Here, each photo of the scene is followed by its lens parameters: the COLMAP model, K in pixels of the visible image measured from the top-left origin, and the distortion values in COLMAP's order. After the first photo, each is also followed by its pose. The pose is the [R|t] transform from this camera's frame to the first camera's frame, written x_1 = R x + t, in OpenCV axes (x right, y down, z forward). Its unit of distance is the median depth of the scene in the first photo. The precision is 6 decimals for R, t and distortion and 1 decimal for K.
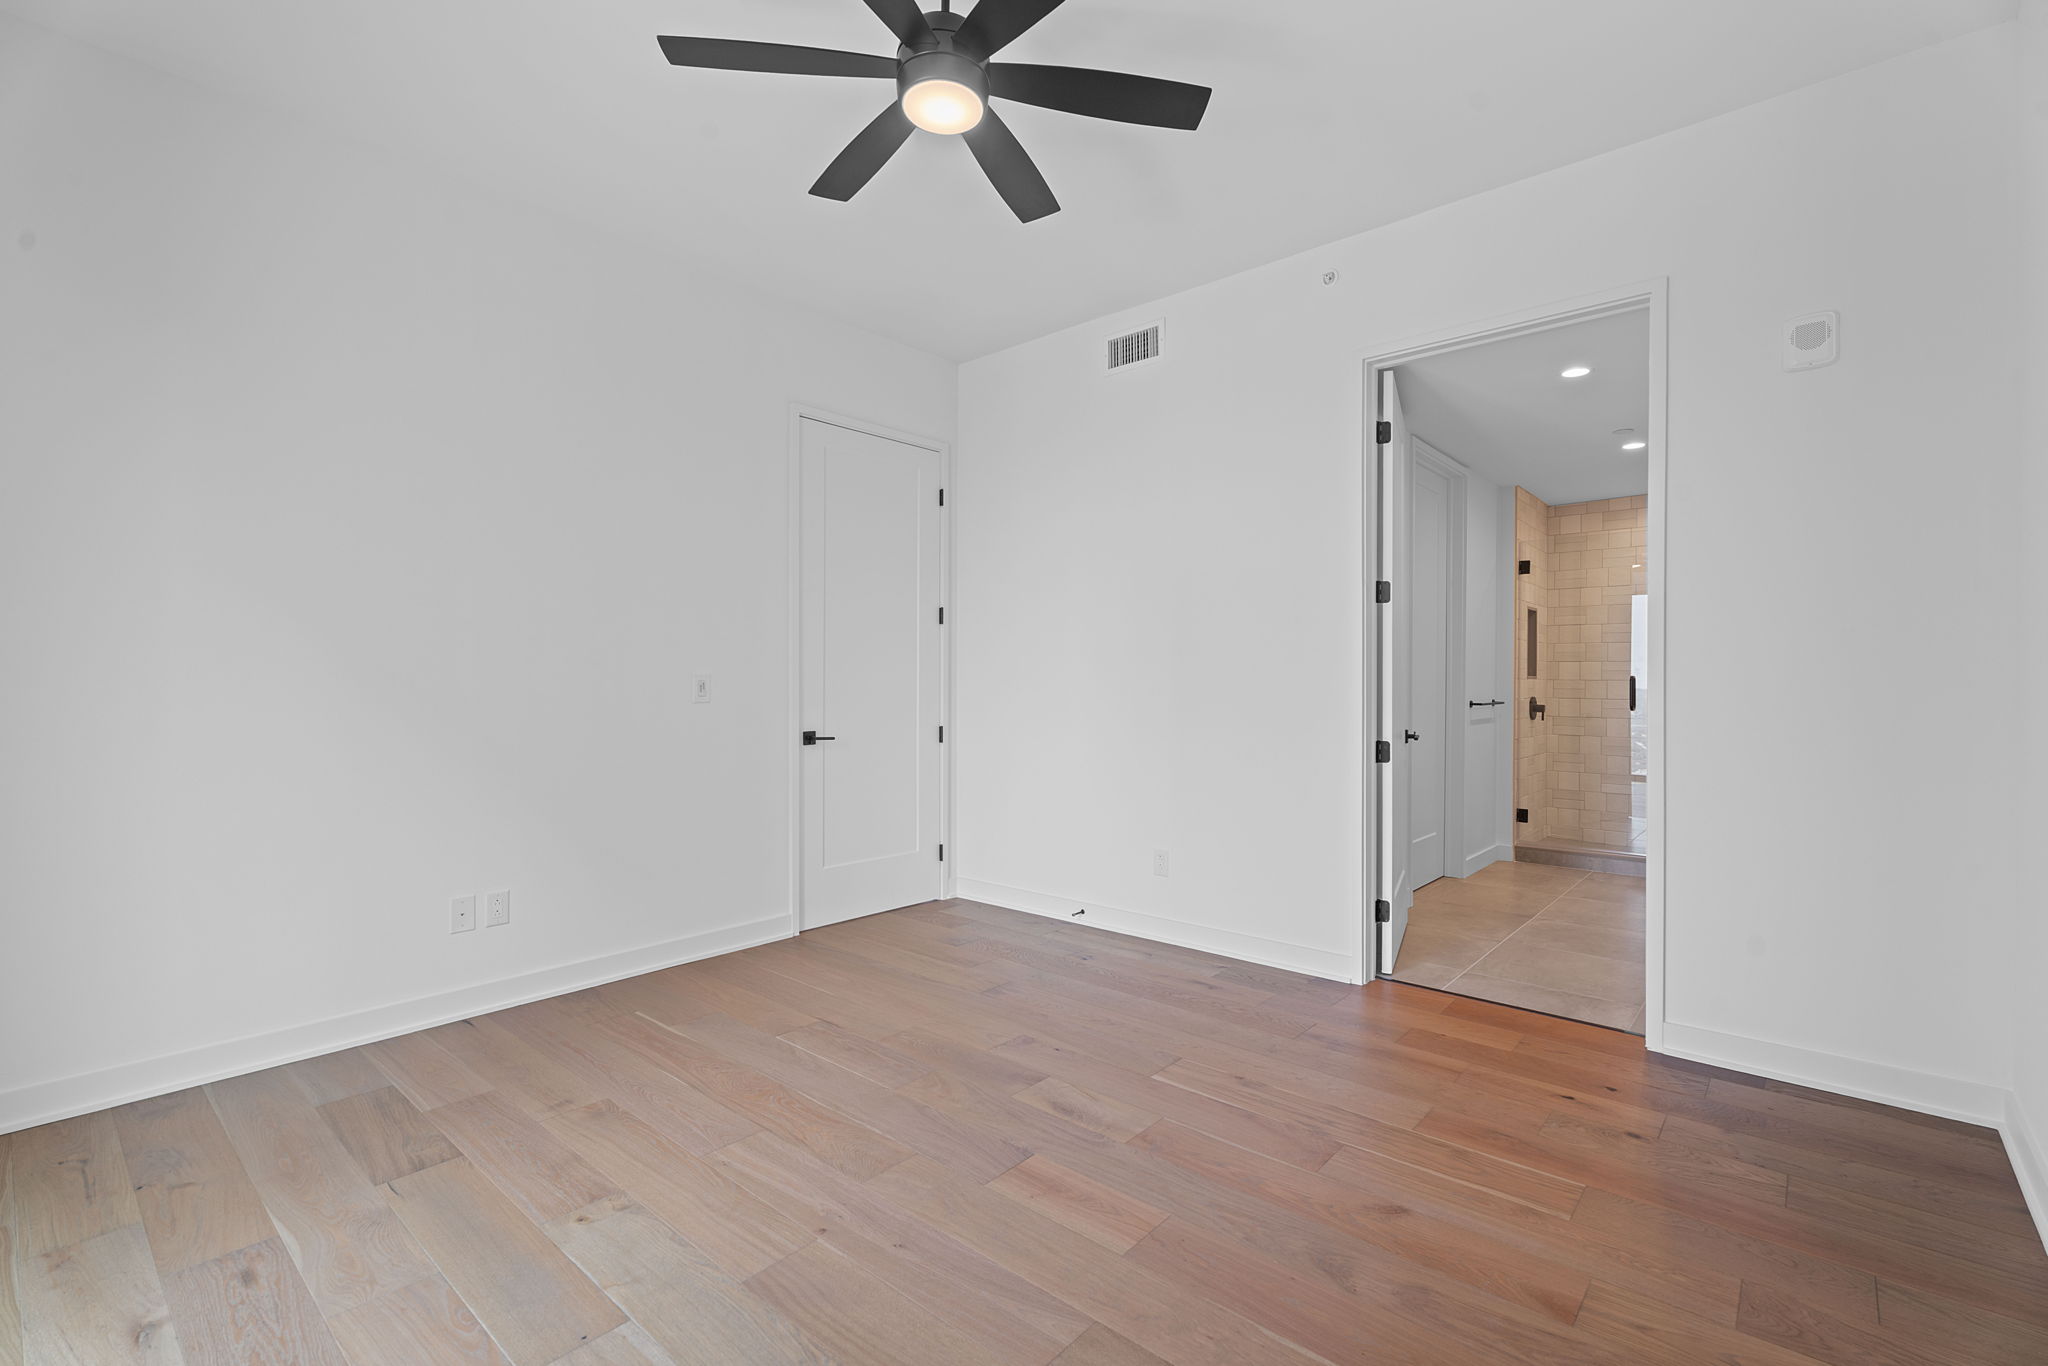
lens RADIAL K [[917.9, 0, 993.3], [0, 917.9, 679.4], [0, 0, 1]] dist [0.005601, -0.001843]
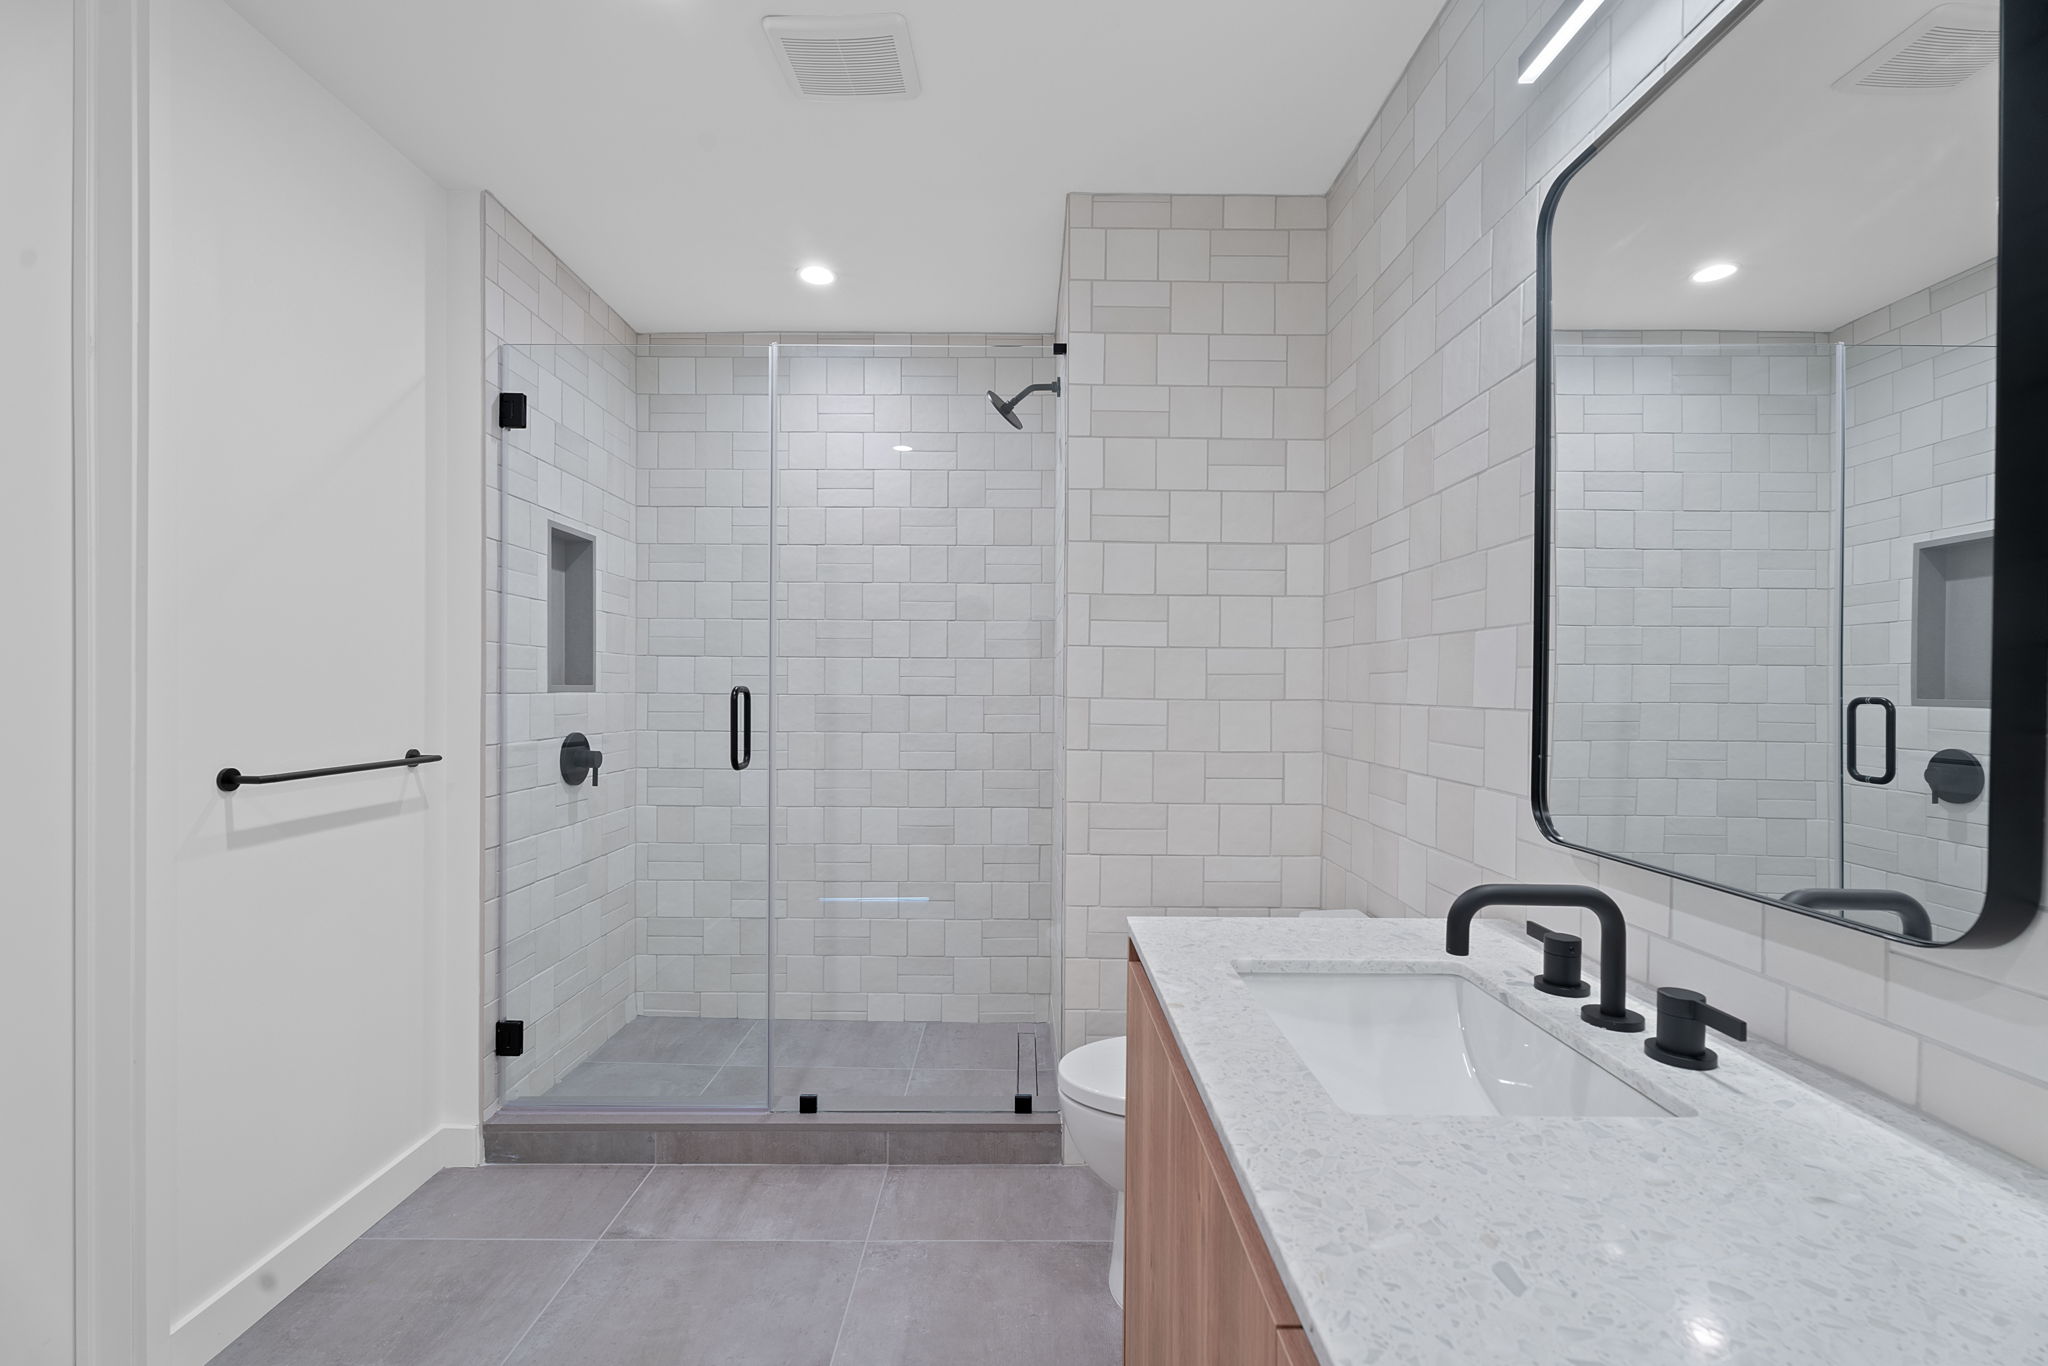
lens RADIAL K [[917.9, 0, 1015.3], [0, 917.9, 697.2], [0, 0, 1]] dist [0.005601, -0.001843]
pose [[0.745966, -0.007599, 0.665941, 0.458925], [-0.001442, 0.999914, 0.013026, -0.003897], [-0.665983, -0.010677, 0.745891, 0.542153]]
